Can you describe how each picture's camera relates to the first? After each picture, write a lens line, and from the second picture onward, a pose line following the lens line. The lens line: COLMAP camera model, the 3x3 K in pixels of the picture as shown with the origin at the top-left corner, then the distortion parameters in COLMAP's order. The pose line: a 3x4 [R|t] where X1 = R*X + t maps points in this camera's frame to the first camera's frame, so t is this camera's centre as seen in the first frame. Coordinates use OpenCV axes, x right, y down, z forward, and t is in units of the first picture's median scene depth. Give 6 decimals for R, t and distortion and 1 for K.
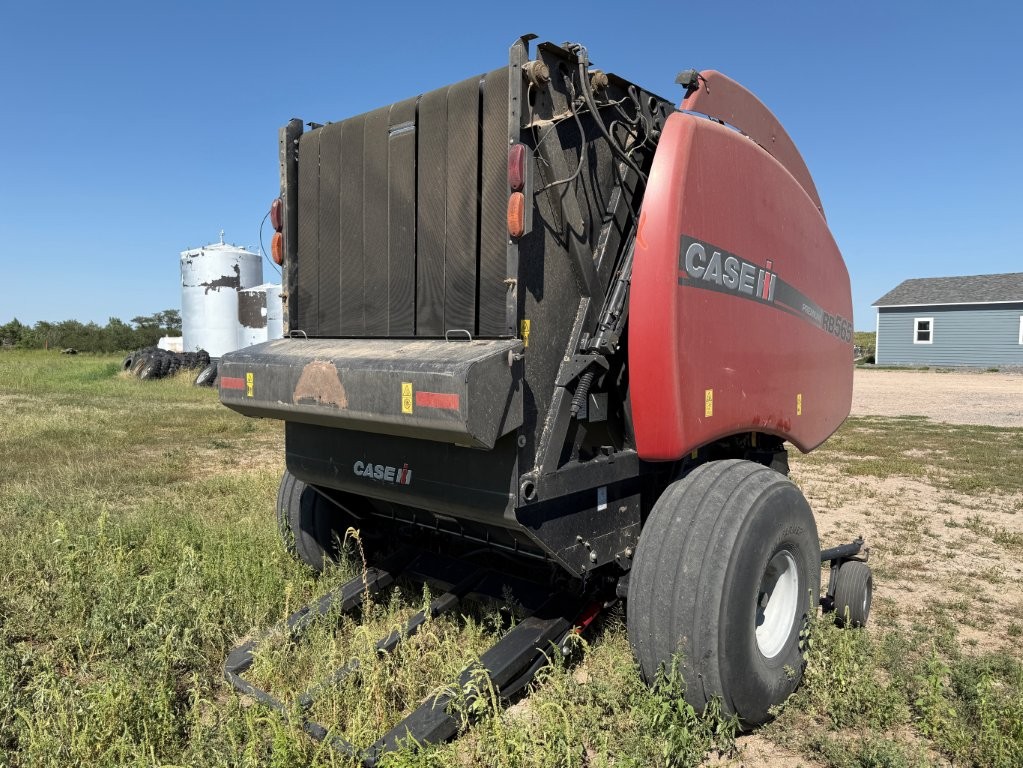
lens RADIAL K [[724.7, 0, 513.0], [0, 724.7, 388.1], [0, 0, 1]] dist [0.157605, -0.281462]
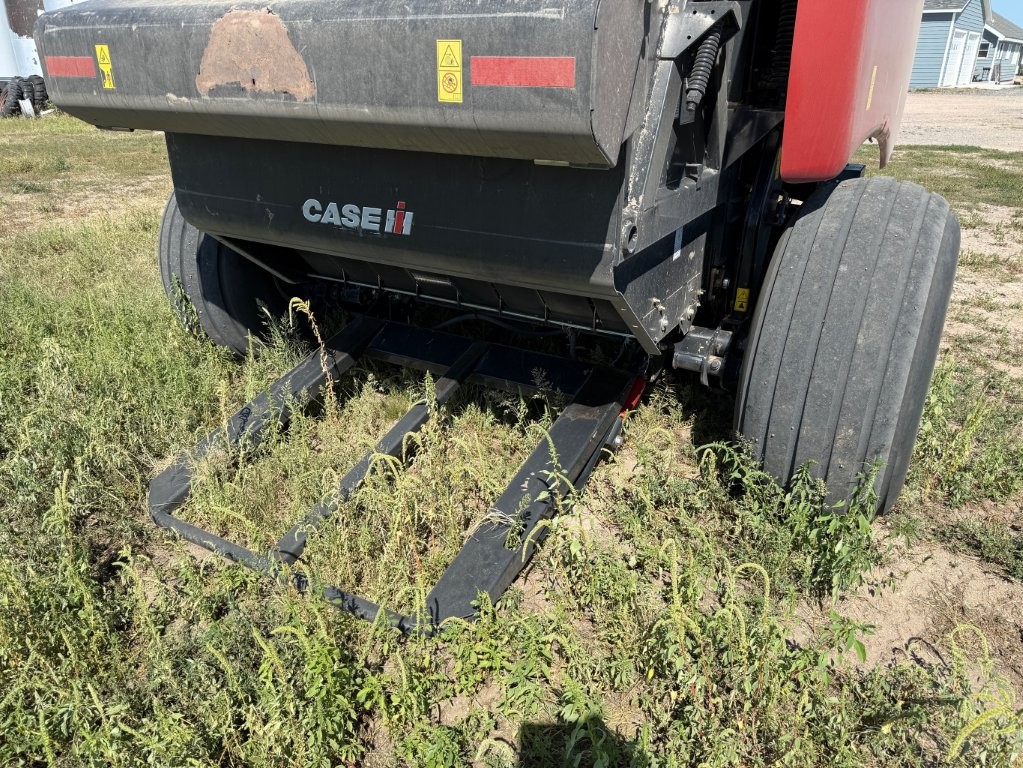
lens RADIAL K [[723.0, 0, 502.1], [0, 723.0, 377.4], [0, 0, 1]] dist [0.099699, -0.137211]
pose [[0.981311, -0.076355, 0.176634, -0.175588], [0.013191, 0.942442, 0.334110, 0.036550], [-0.191978, -0.325536, 0.925835, 0.334819]]
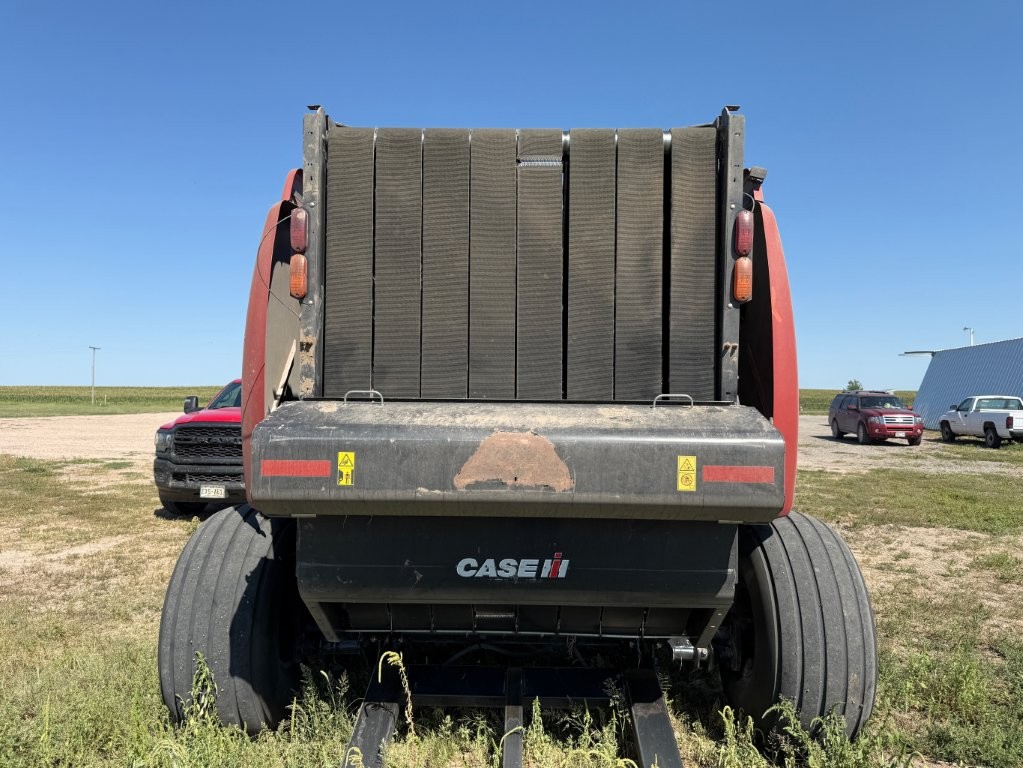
lens RADIAL K [[724.7, 0, 513.0], [0, 724.7, 388.1], [0, 0, 1]] dist [0.157605, -0.281462]
pose [[0.759169, 0.011715, 0.650789, -0.699481], [0.034355, 0.997723, -0.058036, -0.035720], [-0.649987, 0.066417, 0.757038, 0.369077]]
